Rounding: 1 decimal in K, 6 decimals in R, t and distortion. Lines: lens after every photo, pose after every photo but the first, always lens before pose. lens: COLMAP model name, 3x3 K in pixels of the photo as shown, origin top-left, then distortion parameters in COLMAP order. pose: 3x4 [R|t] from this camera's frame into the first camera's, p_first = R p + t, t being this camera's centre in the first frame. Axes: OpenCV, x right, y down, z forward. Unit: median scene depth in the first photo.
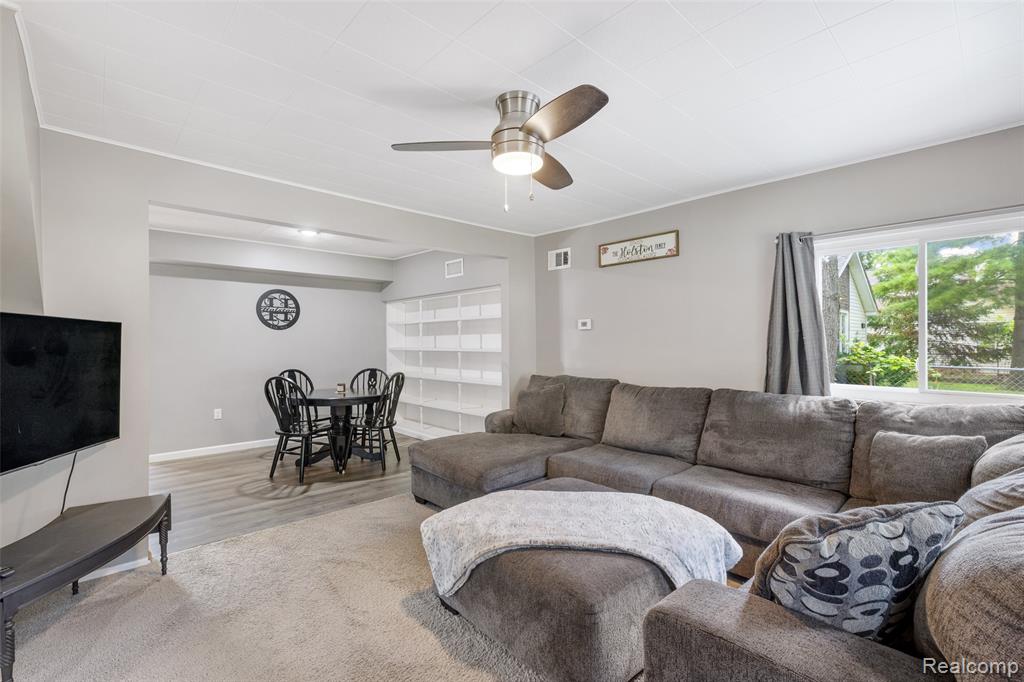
lens RADIAL K [[457.6, 0, 510.9], [0, 457.6, 347.1], [0, 0, 1]] dist [-0.002153, -0.000083]
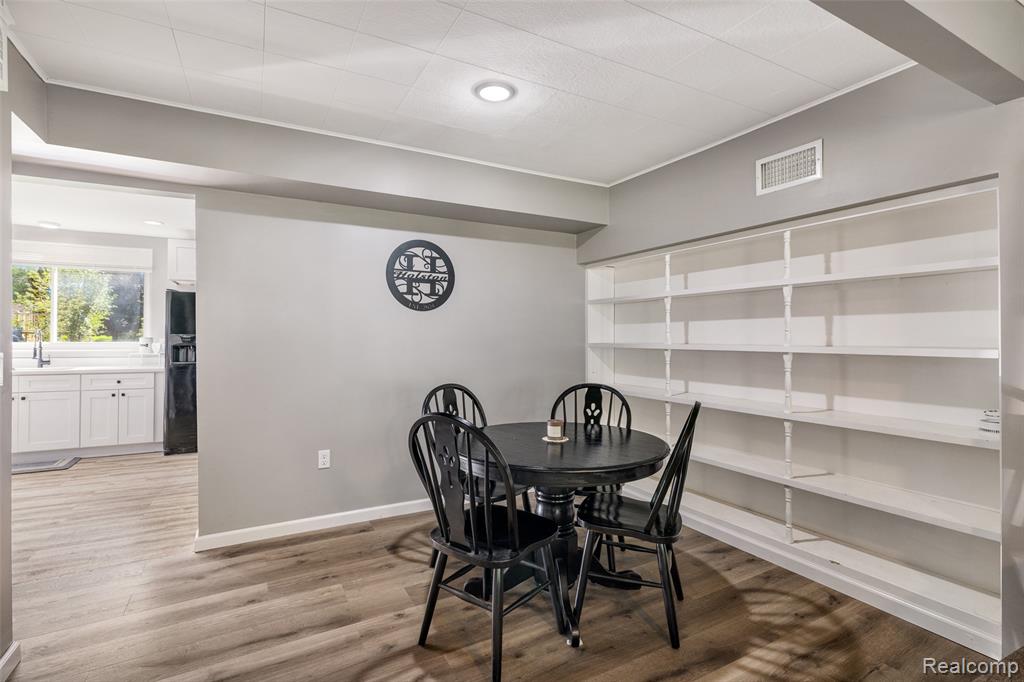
lens RADIAL K [[491.6, 0, 513.5], [0, 491.6, 334.5], [0, 0, 1]] dist [0.002035, 0.000046]
pose [[0.972490, 0.001991, -0.232938, -0.256008], [-0.003278, 0.999981, -0.005137, -0.005551], [0.232923, 0.005759, 0.972478, 0.434991]]
